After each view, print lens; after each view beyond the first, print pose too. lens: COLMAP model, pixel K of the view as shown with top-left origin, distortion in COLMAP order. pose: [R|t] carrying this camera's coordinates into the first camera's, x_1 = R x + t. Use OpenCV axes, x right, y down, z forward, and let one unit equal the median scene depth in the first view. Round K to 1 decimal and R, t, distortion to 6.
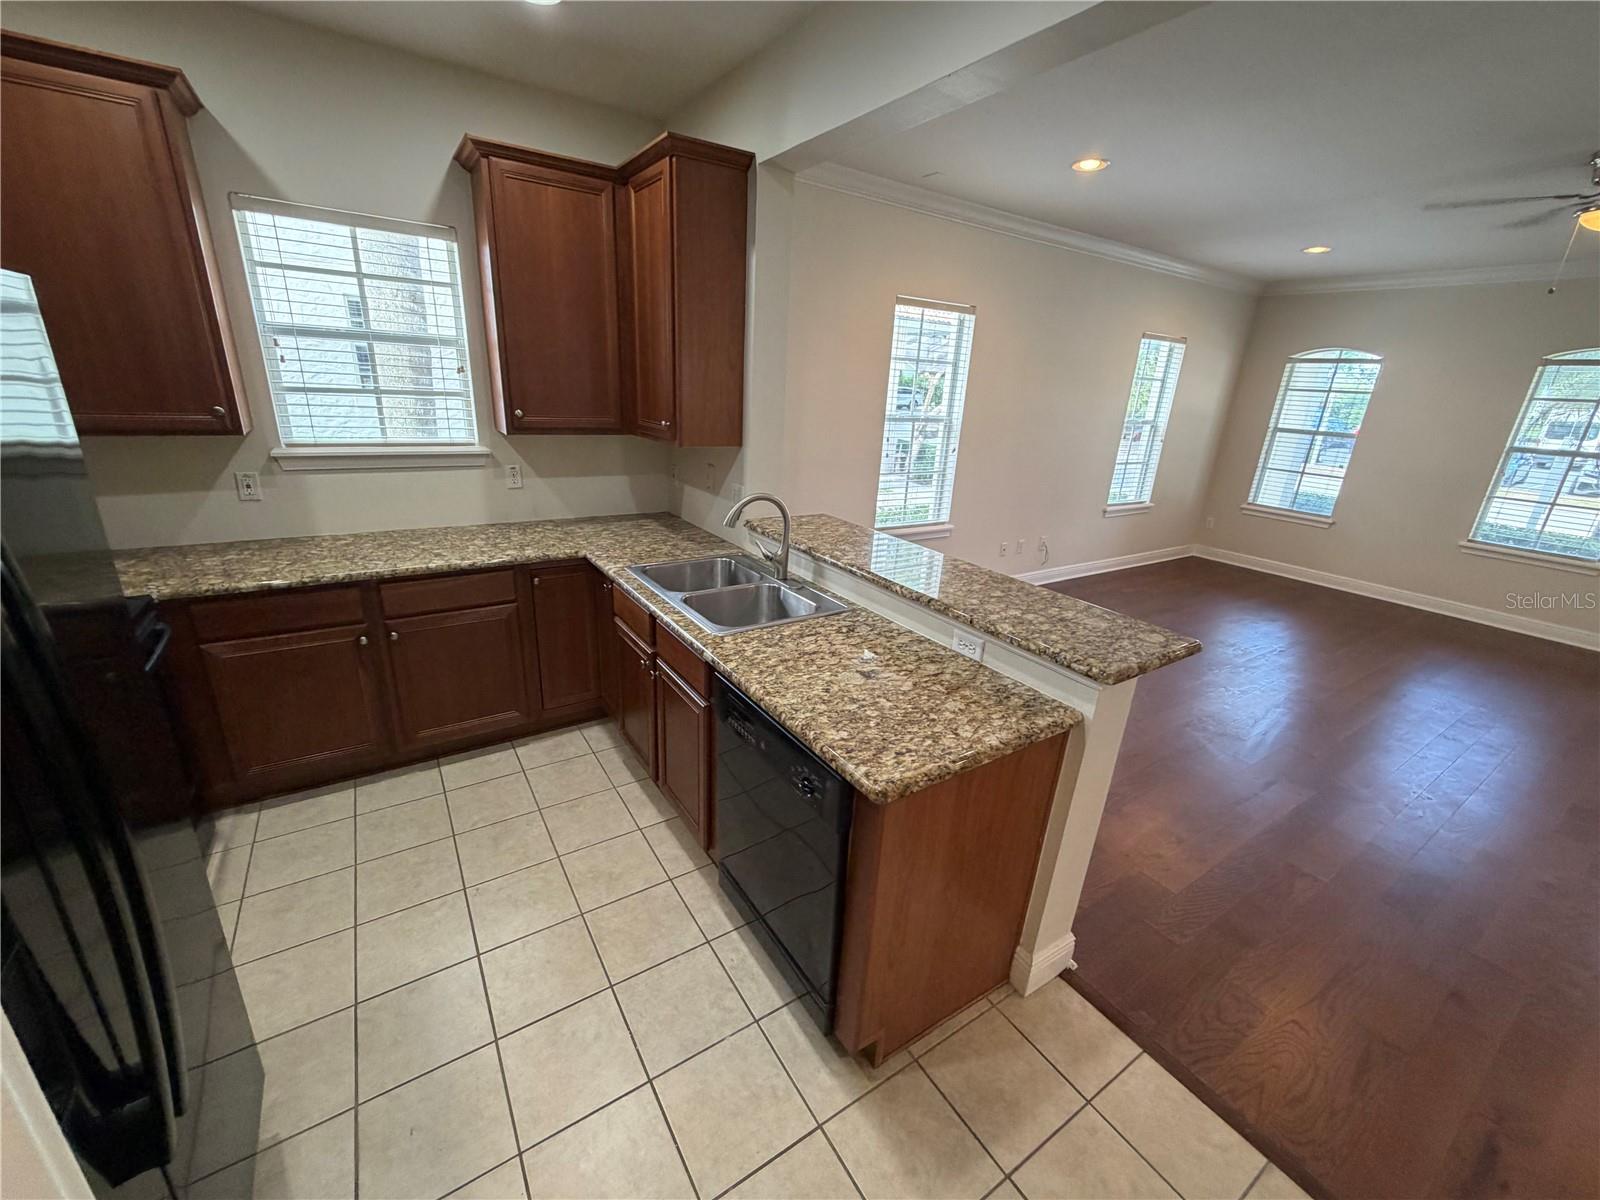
lens RADIAL K [[639.1, 0, 796.1], [0, 639.1, 599.9], [0, 0, 1]] dist [-0.000839, 0.000535]
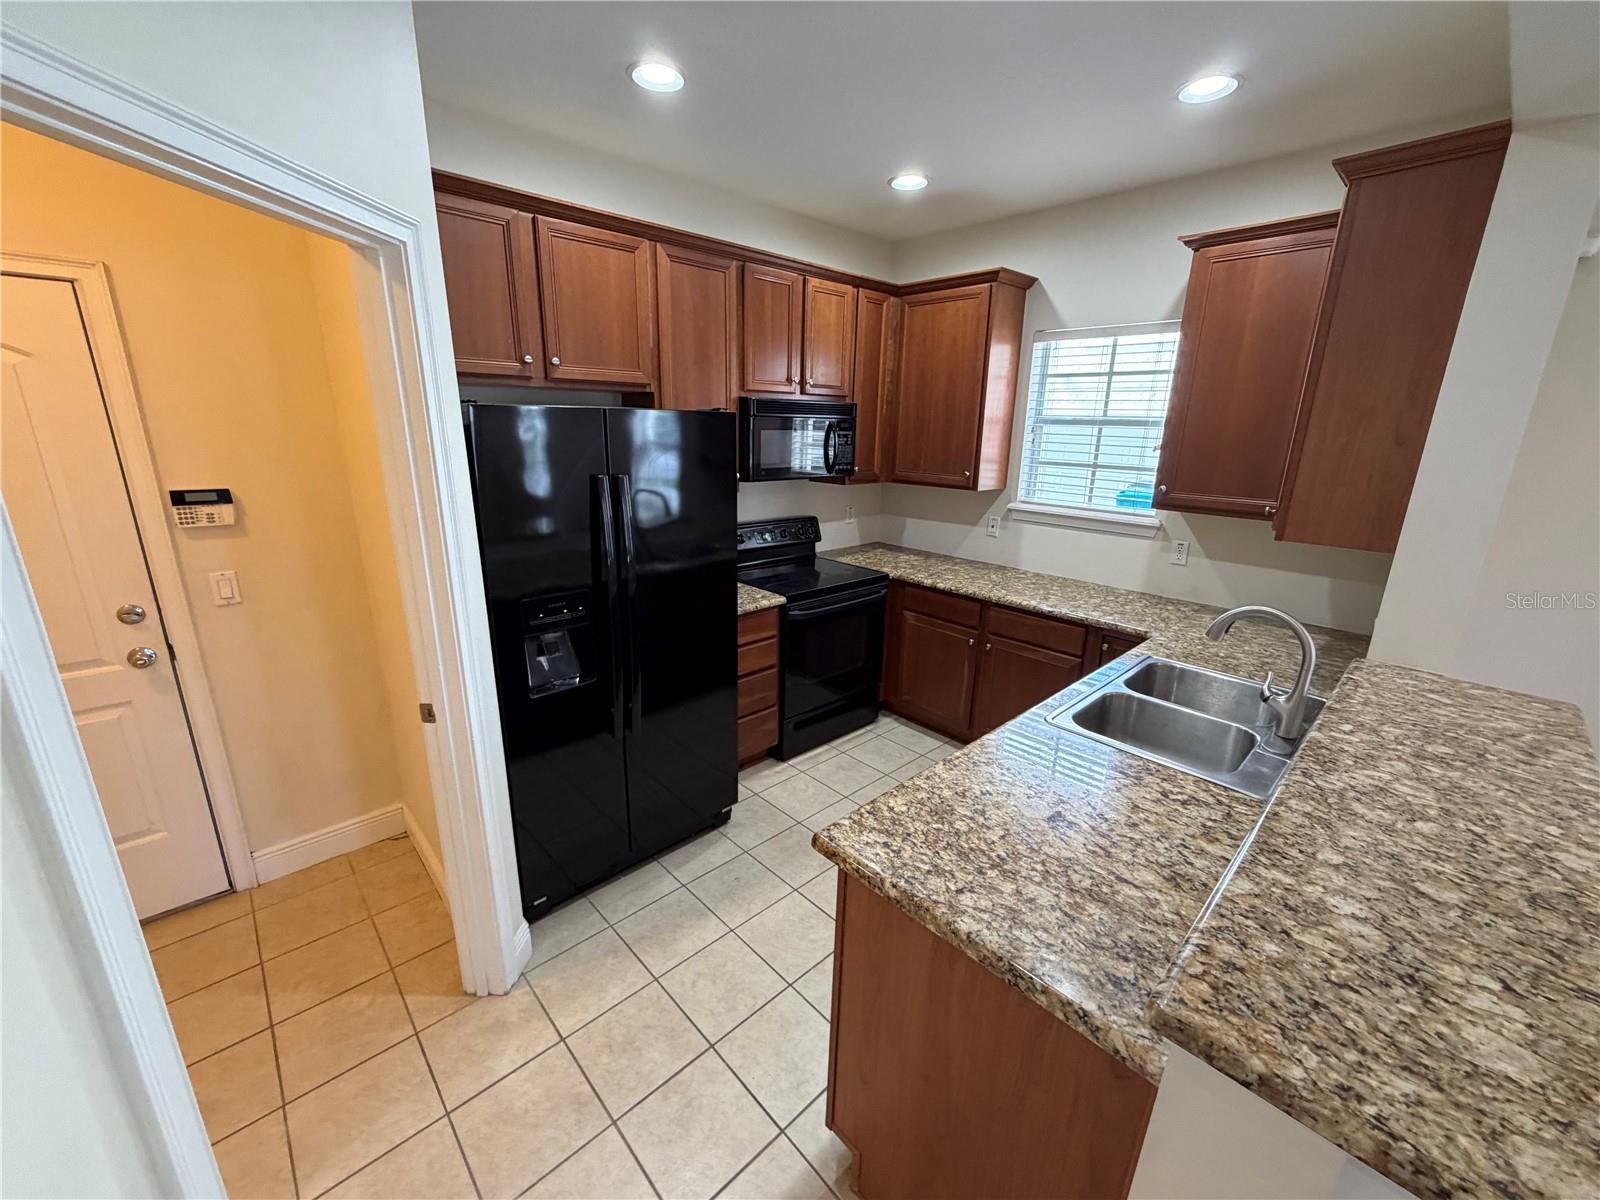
lens RADIAL K [[639.1, 0, 799.3], [0, 639.1, 598.4], [0, 0, 1]] dist [-0.000839, 0.000535]
pose [[0.171351, 0.218028, -0.960782, 0.541341], [-0.331603, 0.931070, 0.152146, -0.107732], [0.927727, 0.292528, 0.231839, 0.323588]]
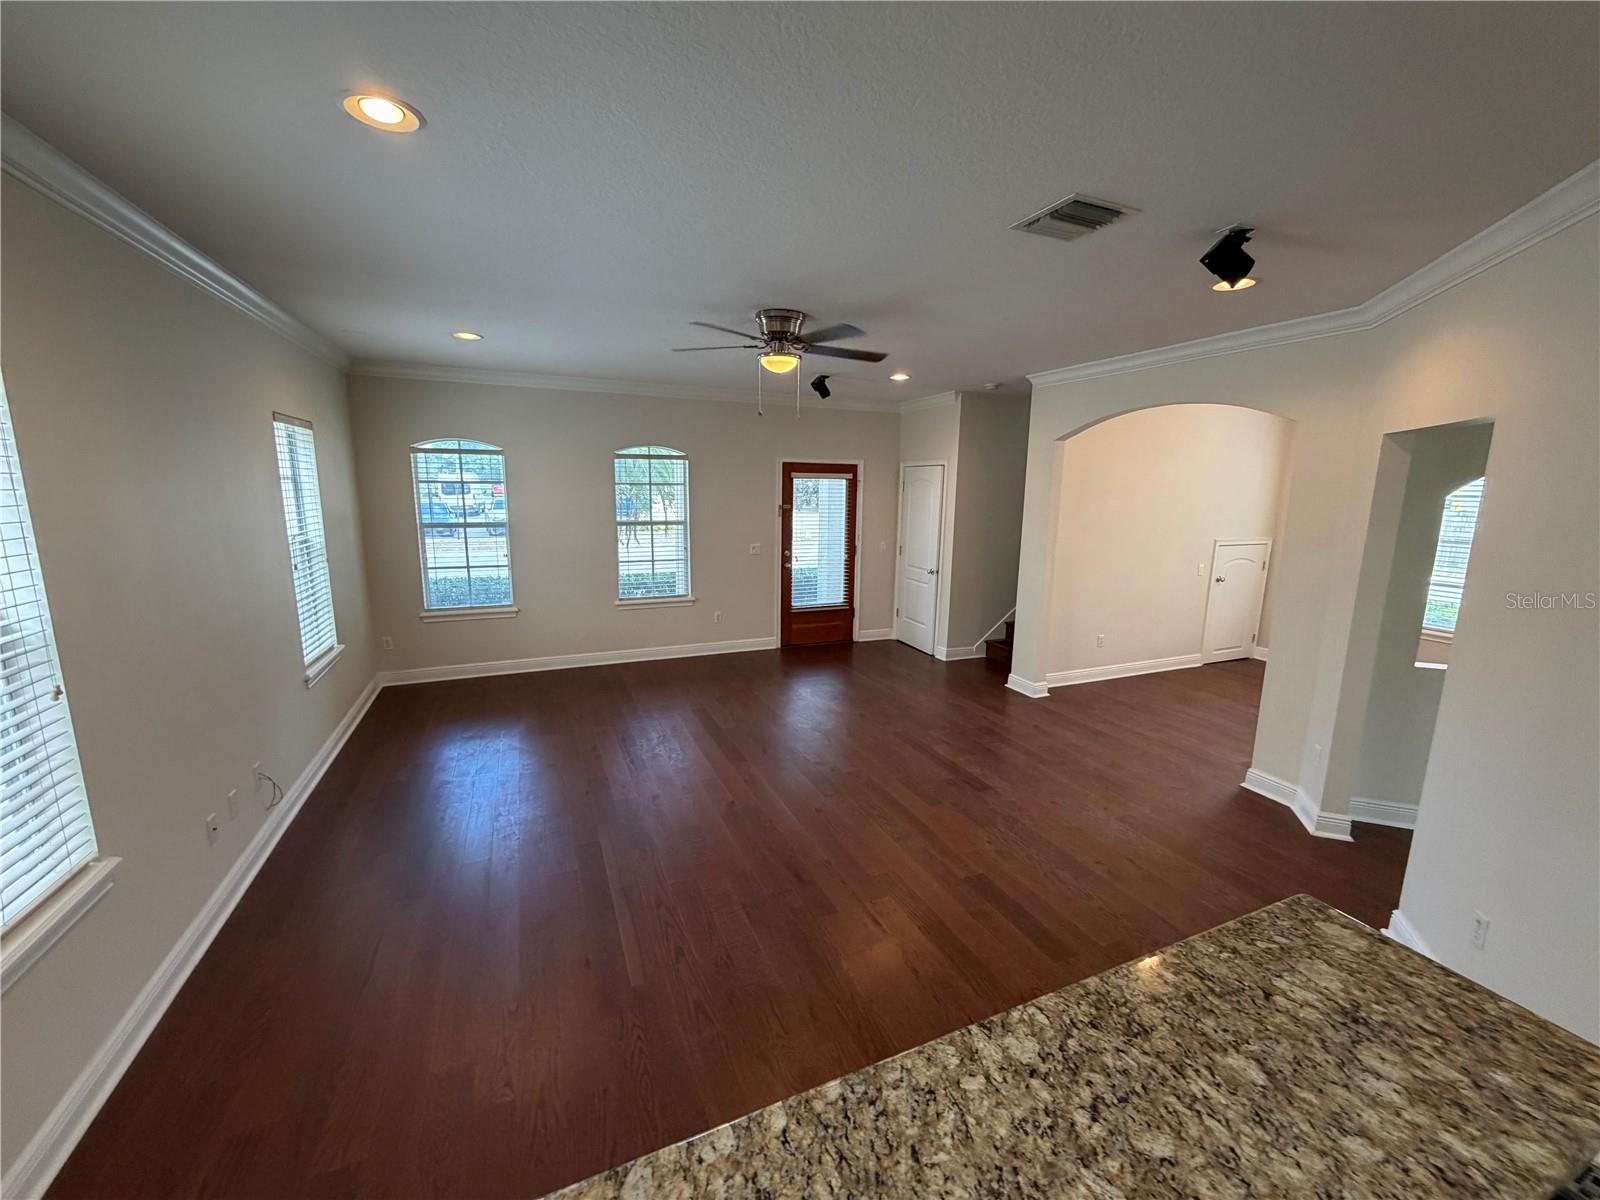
lens RADIAL K [[639.1, 0, 800.7], [0, 639.1, 600.5], [0, 0, 1]] dist [-0.000839, 0.000535]
pose [[0.171582, -0.225108, 0.959107, -0.072459], [0.317395, 0.934267, 0.162496, -0.402126], [-0.932641, 0.276534, 0.231752, 0.922211]]
